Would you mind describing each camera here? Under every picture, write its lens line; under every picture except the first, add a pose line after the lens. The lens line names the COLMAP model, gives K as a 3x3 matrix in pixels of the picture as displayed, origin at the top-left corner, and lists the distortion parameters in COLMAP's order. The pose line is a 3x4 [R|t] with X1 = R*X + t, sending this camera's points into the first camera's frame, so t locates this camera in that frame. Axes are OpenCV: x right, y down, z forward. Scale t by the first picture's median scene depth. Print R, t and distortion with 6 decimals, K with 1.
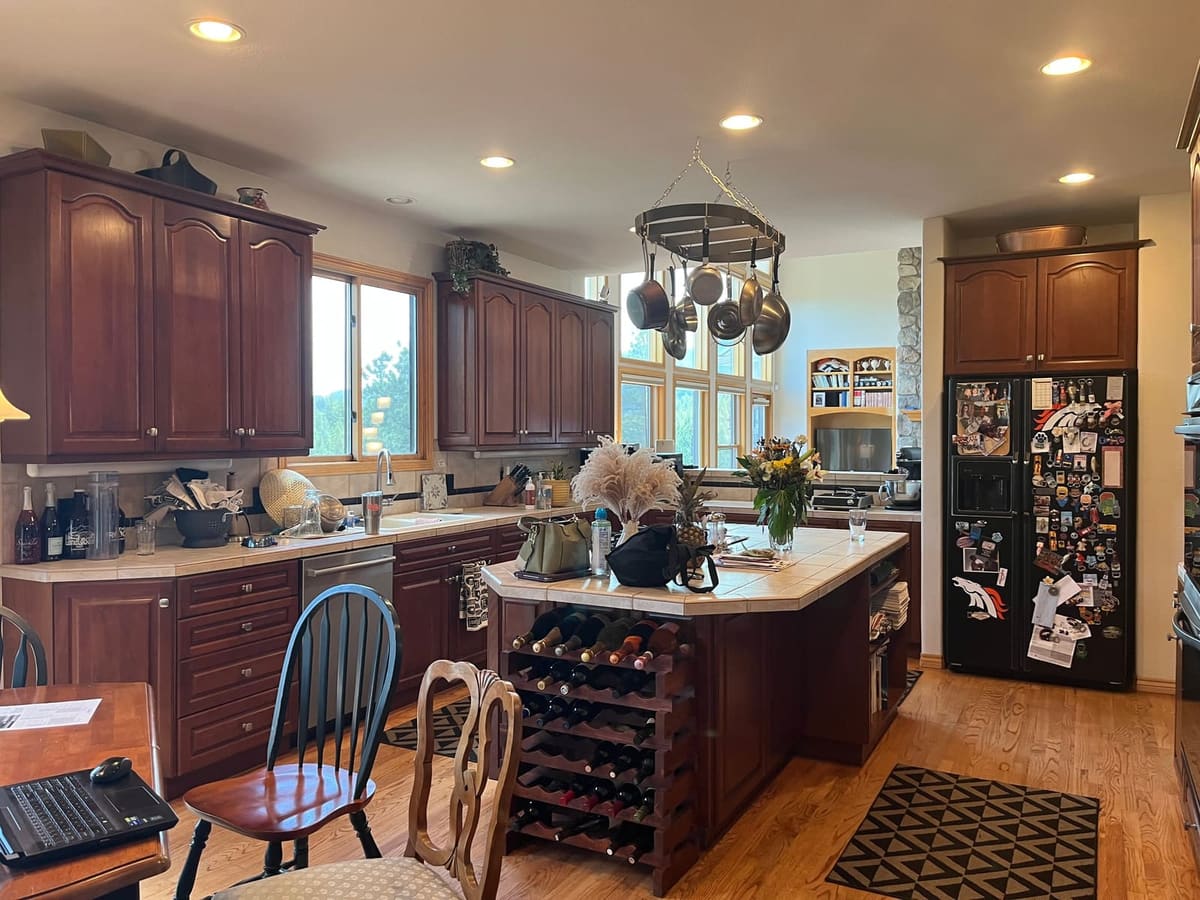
lens RADIAL K [[891.3, 0, 600.0], [0, 891.3, 450.0], [0, 0, 1]] dist [0.050547, -0.108871]
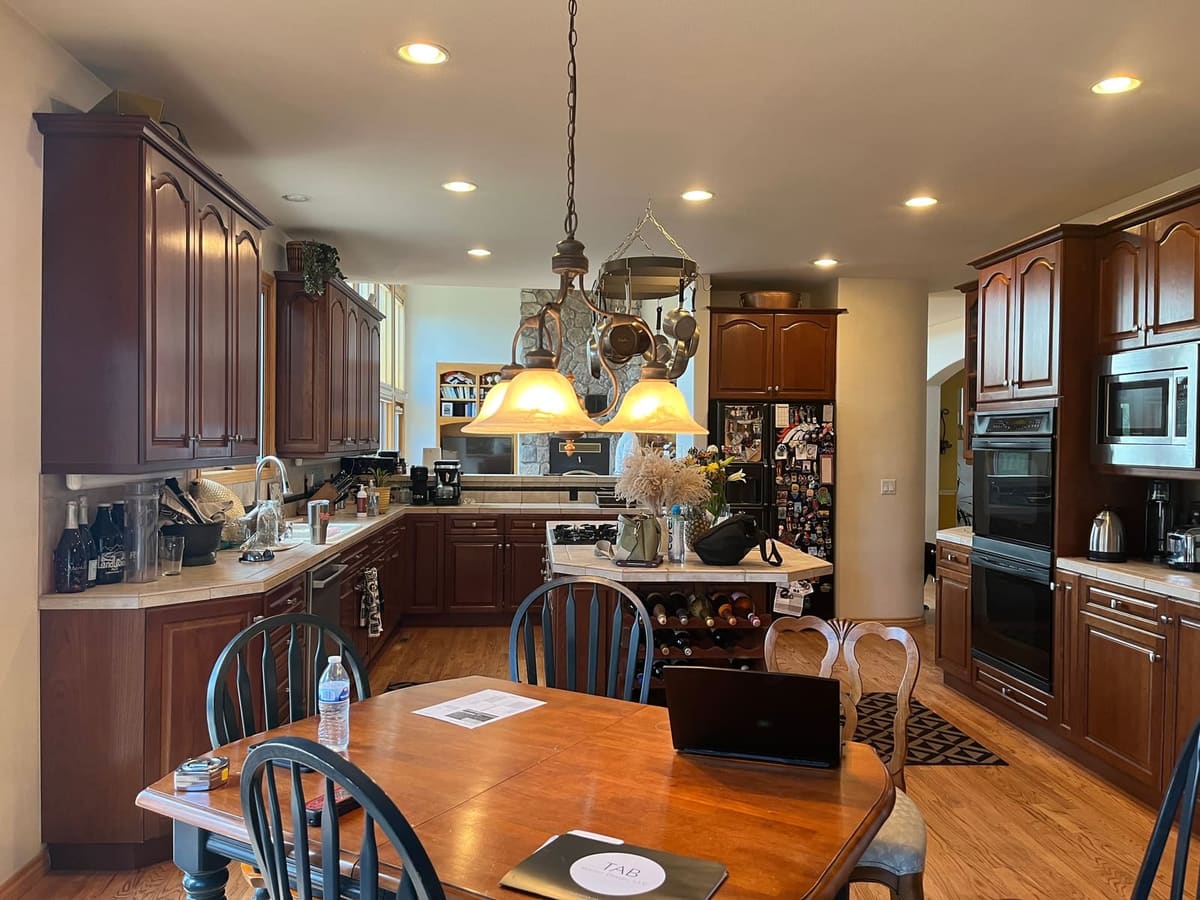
lens RADIAL K [[897.6, 0, 600.0], [0, 897.6, 450.0], [0, 0, 1]] dist [0.002472, -0.000028]
pose [[0.836263, 0.005340, 0.548303, -0.483506], [-0.001197, 0.999968, -0.007913, 0.000073], [-0.548328, 0.005961, 0.836242, 0.018408]]
